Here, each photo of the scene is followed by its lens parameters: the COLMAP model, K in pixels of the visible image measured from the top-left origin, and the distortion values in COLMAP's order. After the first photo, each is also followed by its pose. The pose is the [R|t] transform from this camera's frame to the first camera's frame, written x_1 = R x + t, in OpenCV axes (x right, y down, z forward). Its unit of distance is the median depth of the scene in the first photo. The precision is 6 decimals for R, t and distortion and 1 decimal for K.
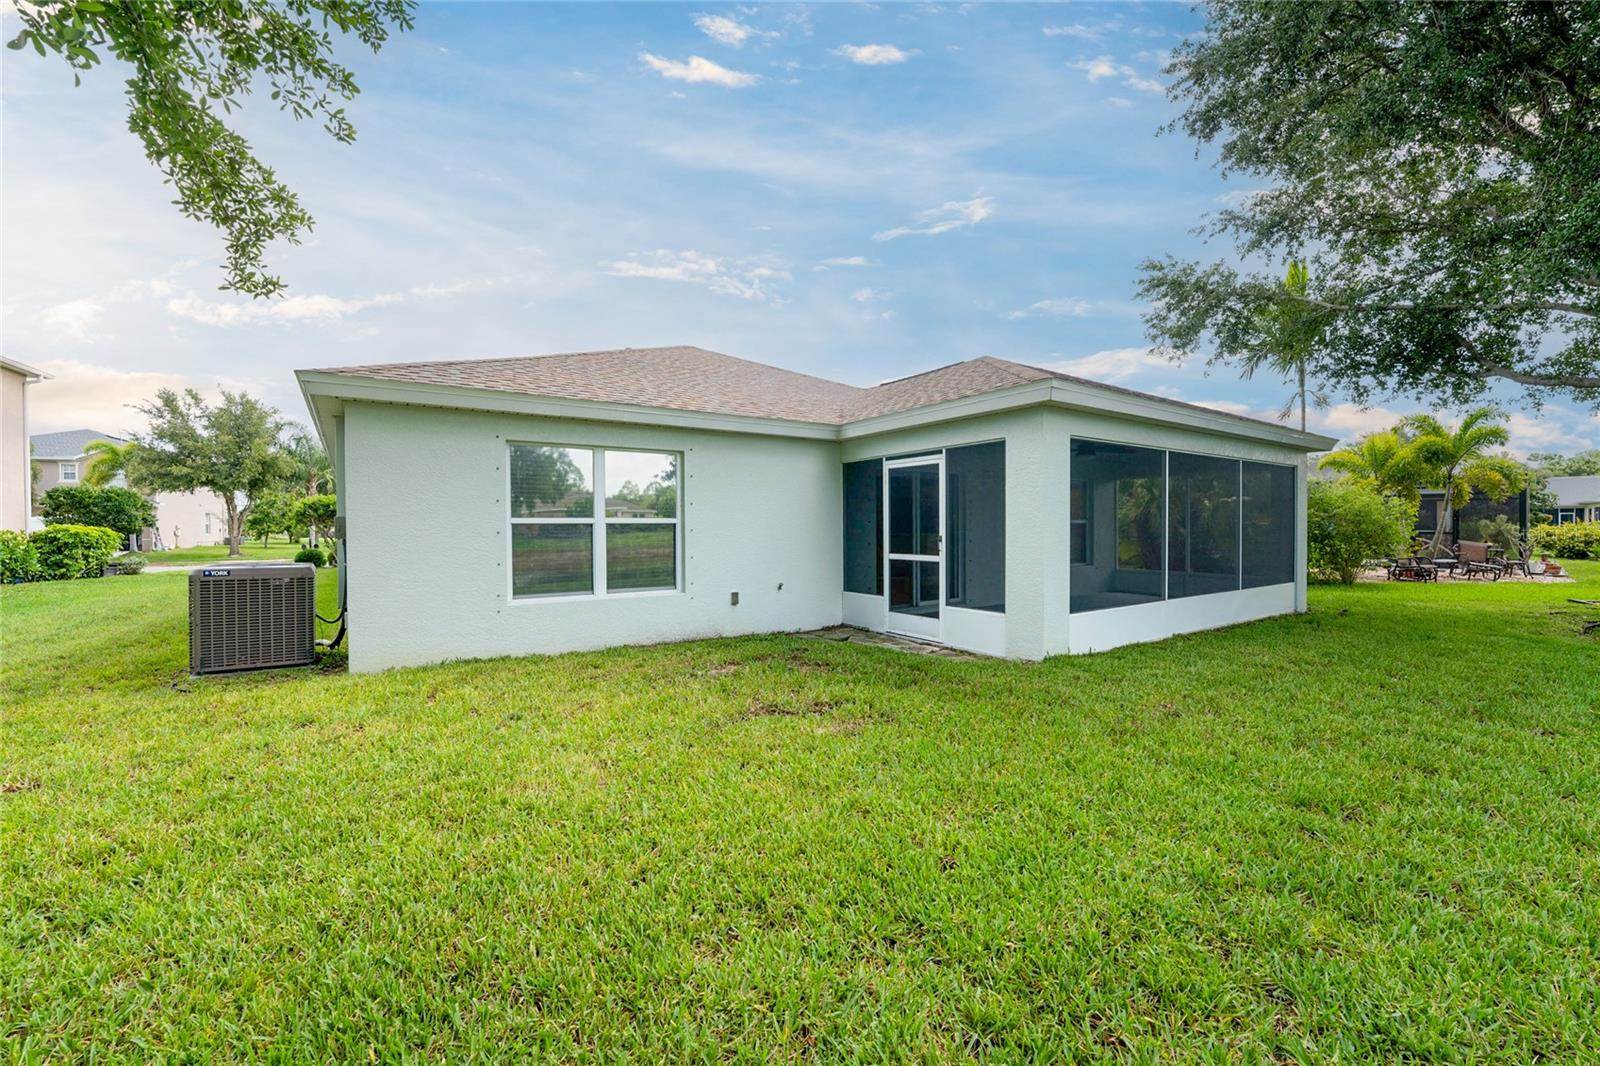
lens RADIAL K [[664.7, 0, 791.7], [0, 664.7, 541.0], [0, 0, 1]] dist [-0.017956, -0.001850]
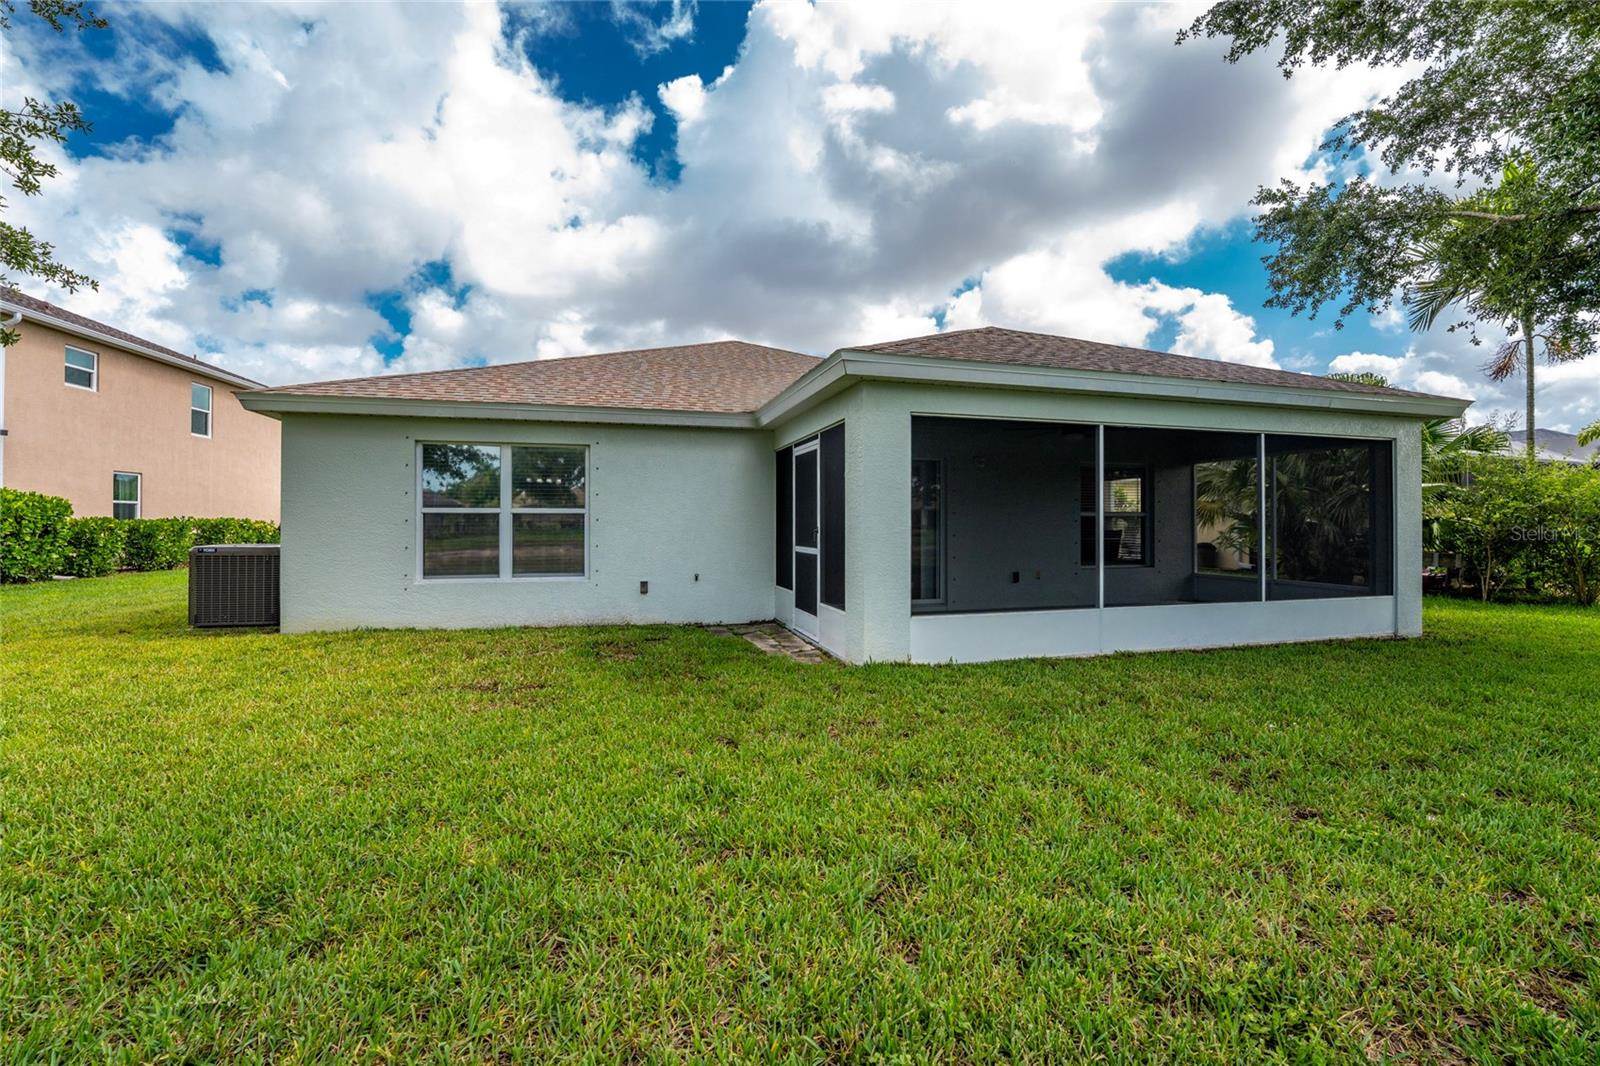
lens RADIAL K [[695.7, 0, 783.7], [0, 695.7, 531.8], [0, 0, 1]] dist [-0.024831, 0.000945]
pose [[0.946908, 0.009590, -0.321361, 0.441965], [-0.013010, 0.999879, -0.008499, 0.006568], [0.321241, 0.012229, 0.946919, 0.056718]]
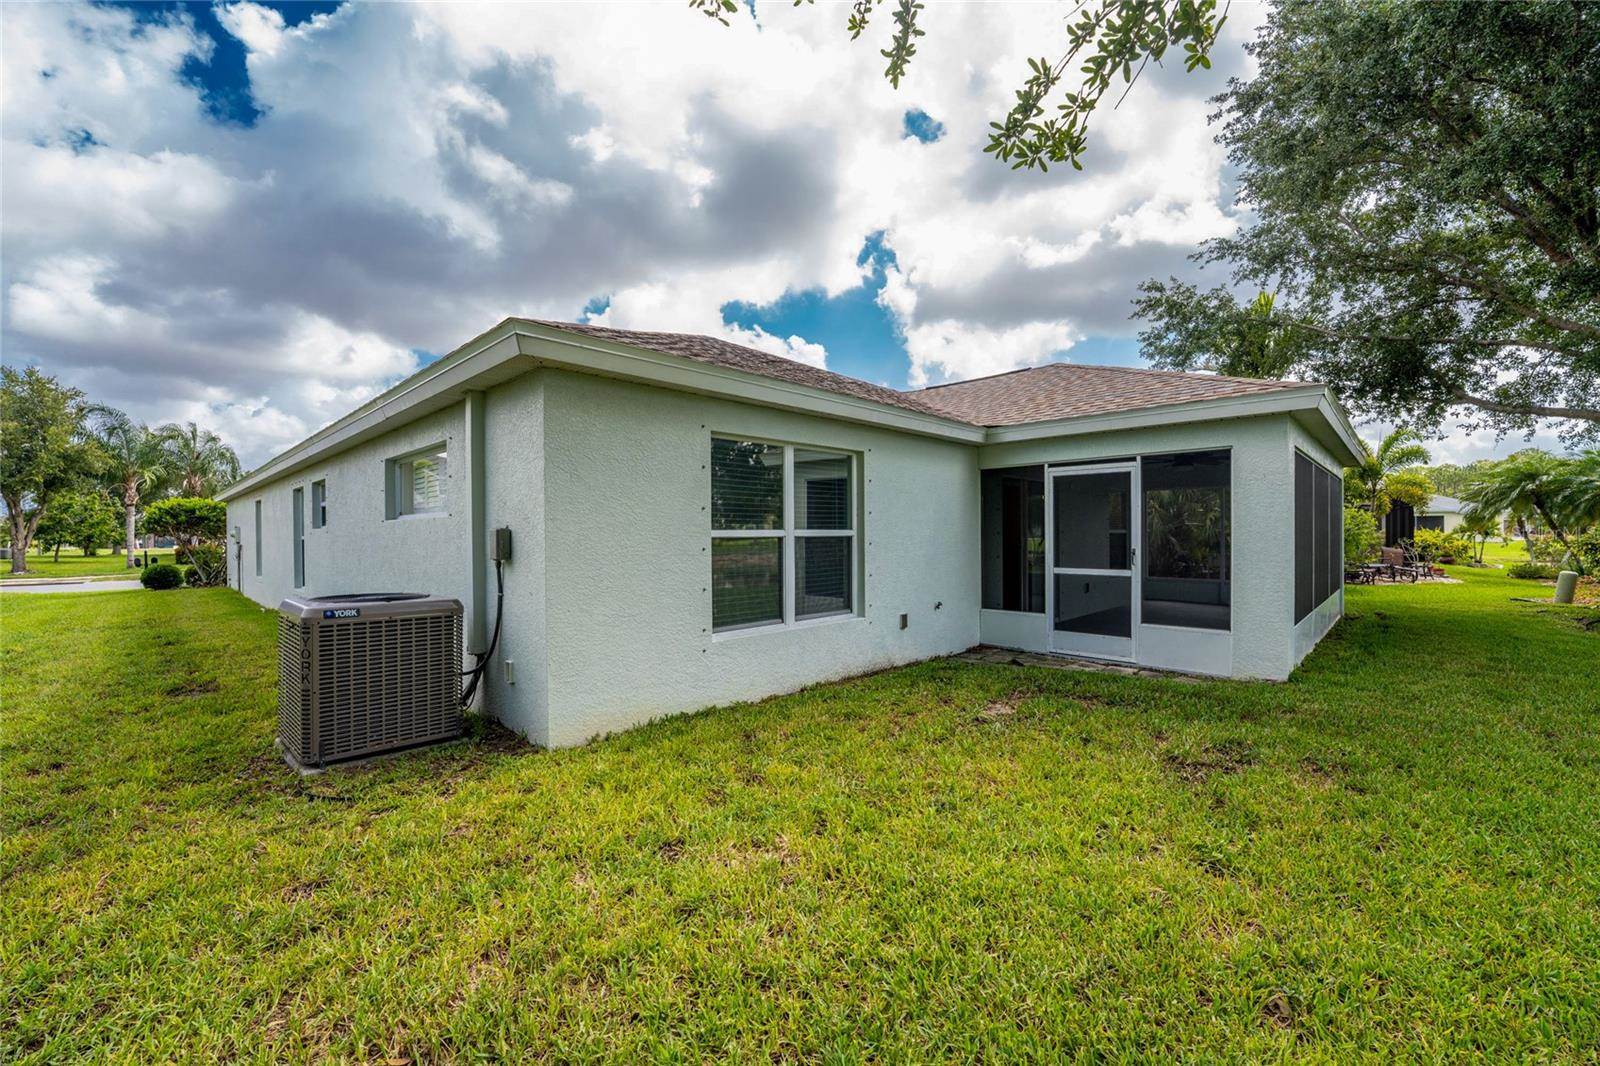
lens RADIAL K [[664.7, 0, 763.1], [0, 664.7, 528.4], [0, 0, 1]] dist [-0.017956, -0.001850]
pose [[0.979448, -0.000289, 0.201695, -0.426909], [0.006188, 0.999571, -0.028617, -0.011745], [-0.201600, 0.029277, 0.979030, 0.173251]]
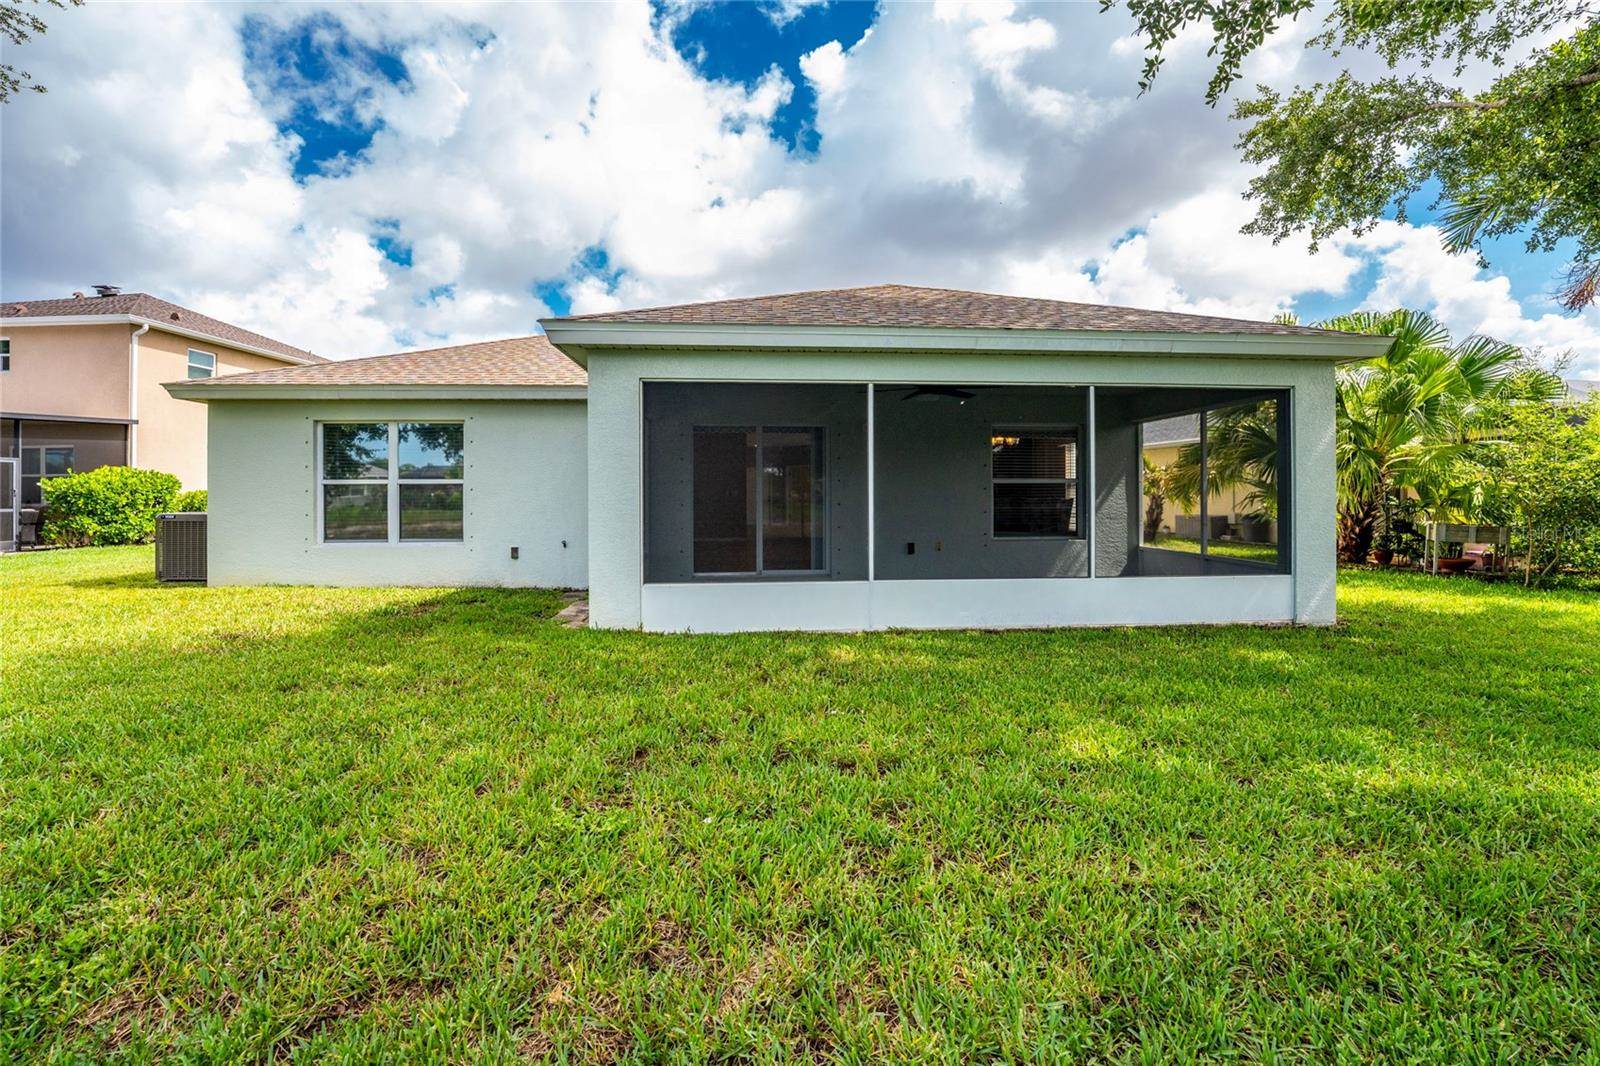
lens RADIAL K [[695.7, 0, 792.2], [0, 695.7, 517.2], [0, 0, 1]] dist [-0.024831, 0.000945]
pose [[0.865614, 0.019232, -0.500342, 0.835894], [-0.013102, 0.999790, 0.015762, 0.003650], [0.500540, -0.007088, 0.865684, 0.240920]]
